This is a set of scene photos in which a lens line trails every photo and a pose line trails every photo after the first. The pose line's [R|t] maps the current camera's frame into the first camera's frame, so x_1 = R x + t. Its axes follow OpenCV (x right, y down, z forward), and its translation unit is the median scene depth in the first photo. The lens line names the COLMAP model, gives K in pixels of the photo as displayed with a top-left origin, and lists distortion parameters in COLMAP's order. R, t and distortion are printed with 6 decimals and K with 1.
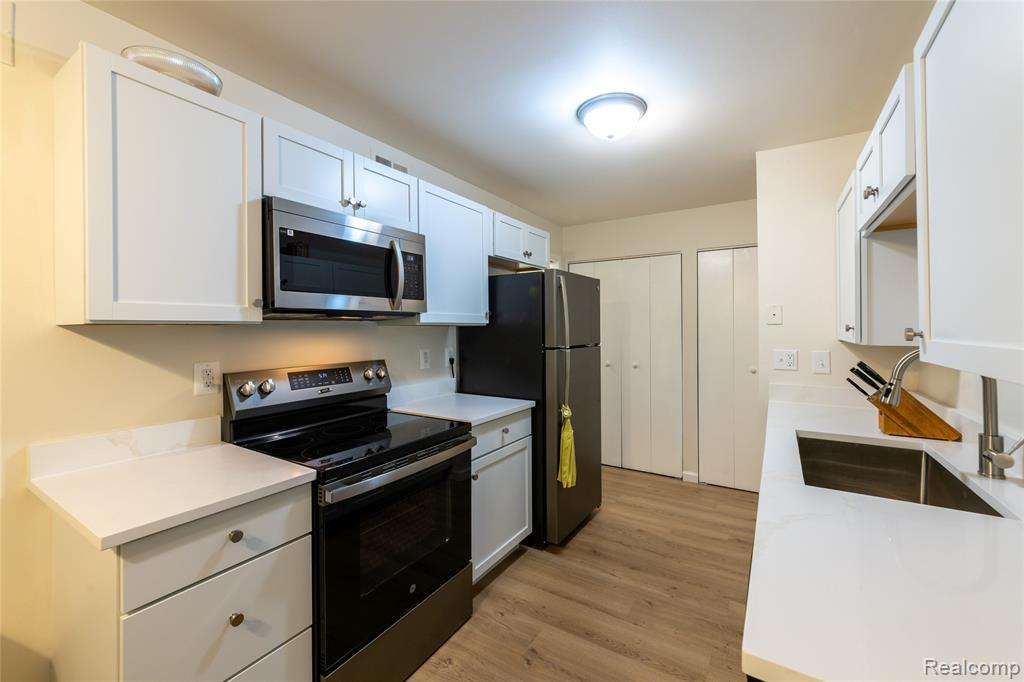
lens RADIAL K [[412.4, 0, 515.7], [0, 412.4, 328.4], [0, 0, 1]] dist [-0.000104, -0.000135]
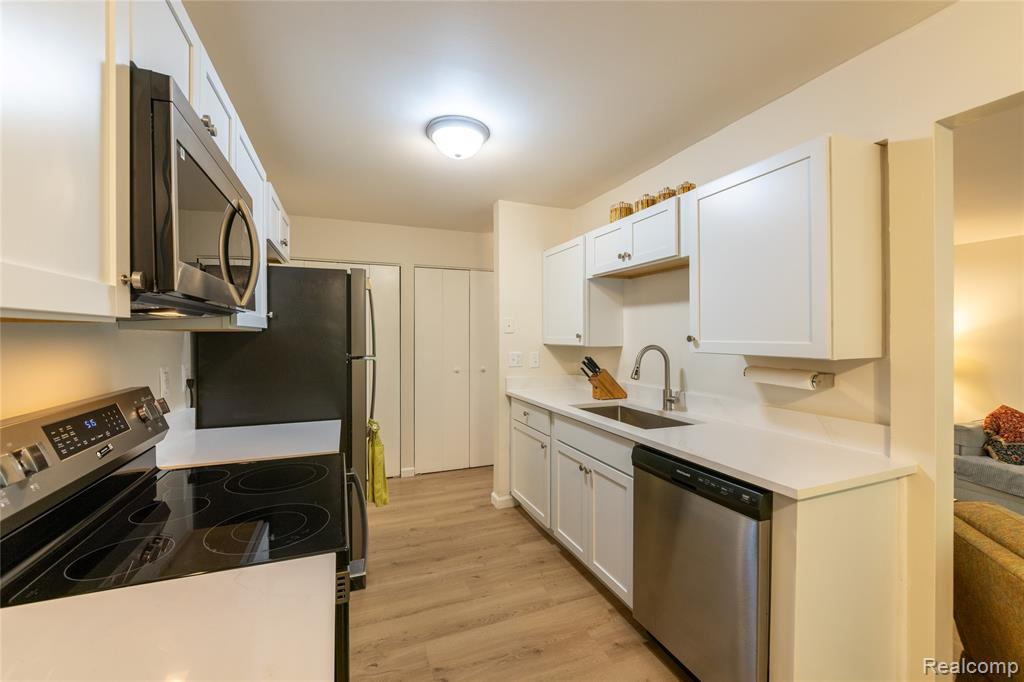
lens RADIAL K [[416.2, 0, 497.5], [0, 416.2, 338.3], [0, 0, 1]] dist [-0.003203, -0.000207]
pose [[0.600584, -0.001249, 0.799561, -0.511260], [-0.001269, 0.999996, 0.002515, 0.004378], [-0.799561, -0.002525, 0.600580, 0.243850]]
